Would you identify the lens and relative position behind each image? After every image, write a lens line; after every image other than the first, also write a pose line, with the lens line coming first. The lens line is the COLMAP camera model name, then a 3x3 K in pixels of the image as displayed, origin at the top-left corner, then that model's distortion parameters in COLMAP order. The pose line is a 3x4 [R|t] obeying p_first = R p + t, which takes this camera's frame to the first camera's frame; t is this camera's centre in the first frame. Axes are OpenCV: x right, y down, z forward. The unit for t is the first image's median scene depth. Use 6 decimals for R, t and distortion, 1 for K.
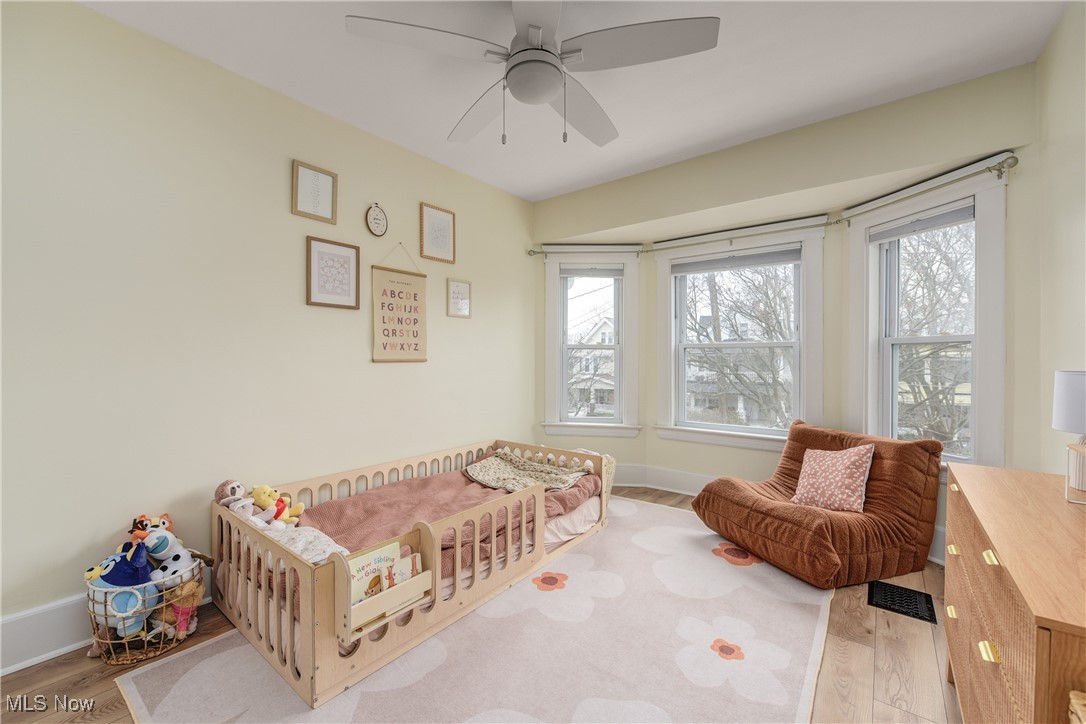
lens RADIAL K [[433.1, 0, 545.8], [0, 433.1, 364.3], [0, 0, 1]] dist [-0.000391, 0.000022]
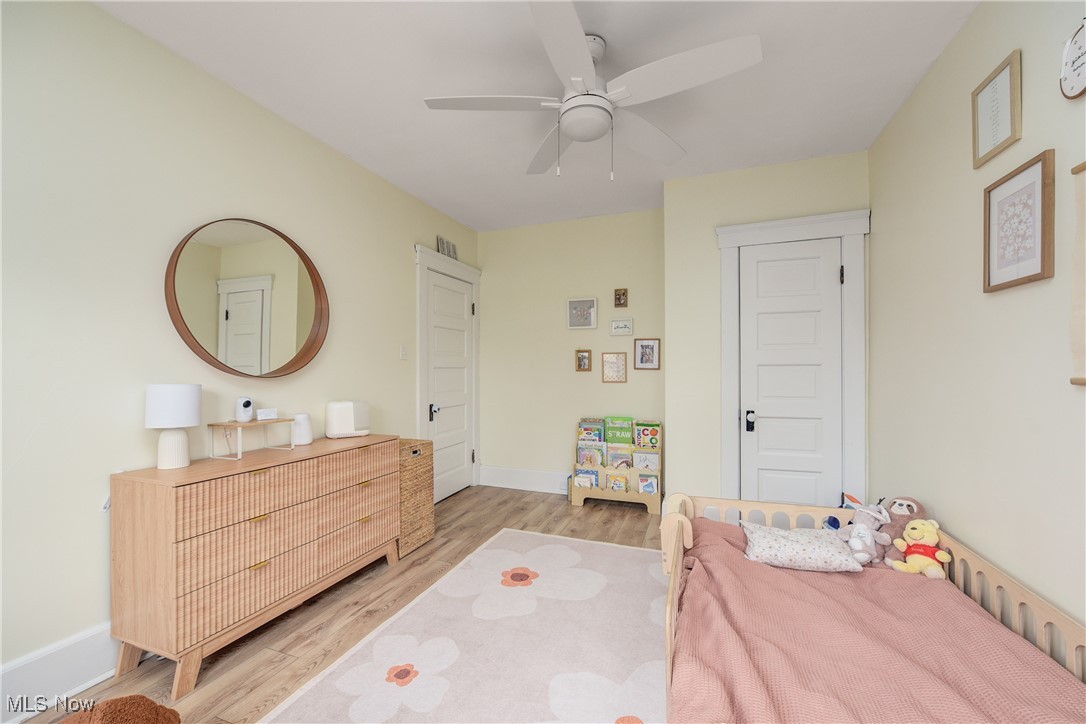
lens RADIAL K [[433.1, 0, 545.8], [0, 433.1, 364.3], [0, 0, 1]] dist [-0.000391, 0.000022]
pose [[-0.951461, 0.001316, -0.307768, 0.290977], [-0.003572, 0.999876, 0.015320, -0.037194], [0.307750, 0.015676, -0.951338, 1.428344]]
